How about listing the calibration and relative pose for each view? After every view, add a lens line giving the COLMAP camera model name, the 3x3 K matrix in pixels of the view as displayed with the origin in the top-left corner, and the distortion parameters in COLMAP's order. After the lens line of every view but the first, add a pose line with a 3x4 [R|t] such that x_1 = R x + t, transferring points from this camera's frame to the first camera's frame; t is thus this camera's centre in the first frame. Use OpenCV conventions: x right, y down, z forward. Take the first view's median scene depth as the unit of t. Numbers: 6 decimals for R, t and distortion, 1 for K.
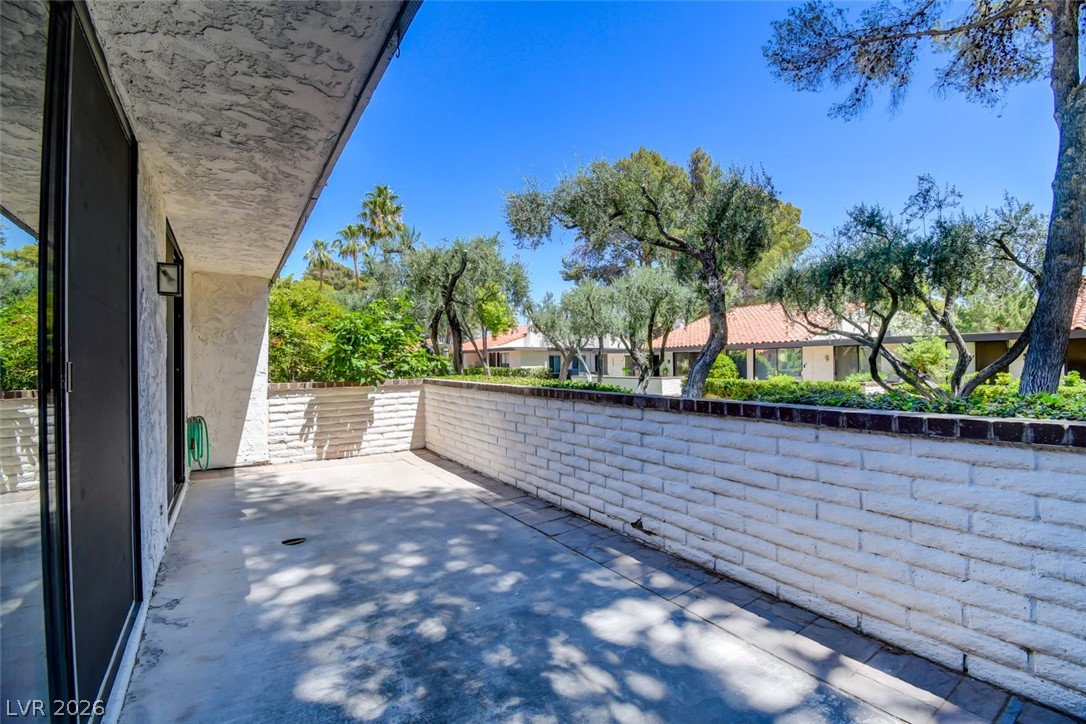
lens RADIAL K [[483.2, 0, 553.2], [0, 483.2, 358.4], [0, 0, 1]] dist [0.000658, -0.001373]
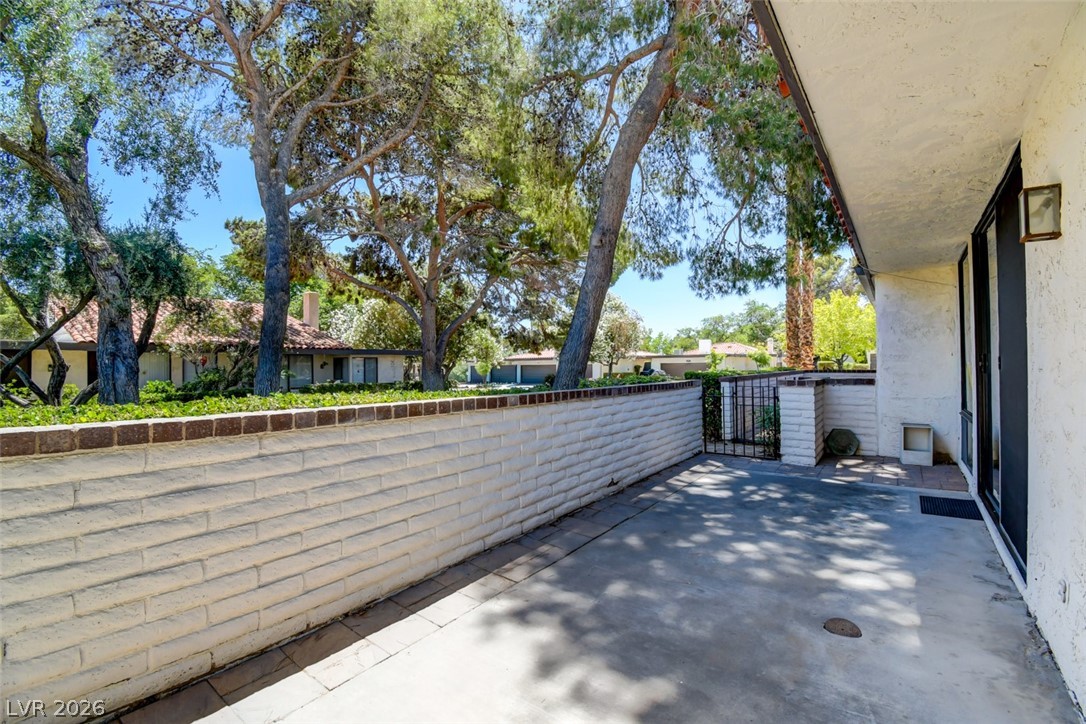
lens RADIAL K [[483.2, 0, 552.0], [0, 483.2, 364.6], [0, 0, 1]] dist [0.000658, -0.001373]
pose [[-0.329761, 0.010036, 0.944011, -1.141885], [0.010933, 0.999917, -0.006811, 0.023706], [-0.944001, 0.008075, -0.329843, 1.736635]]
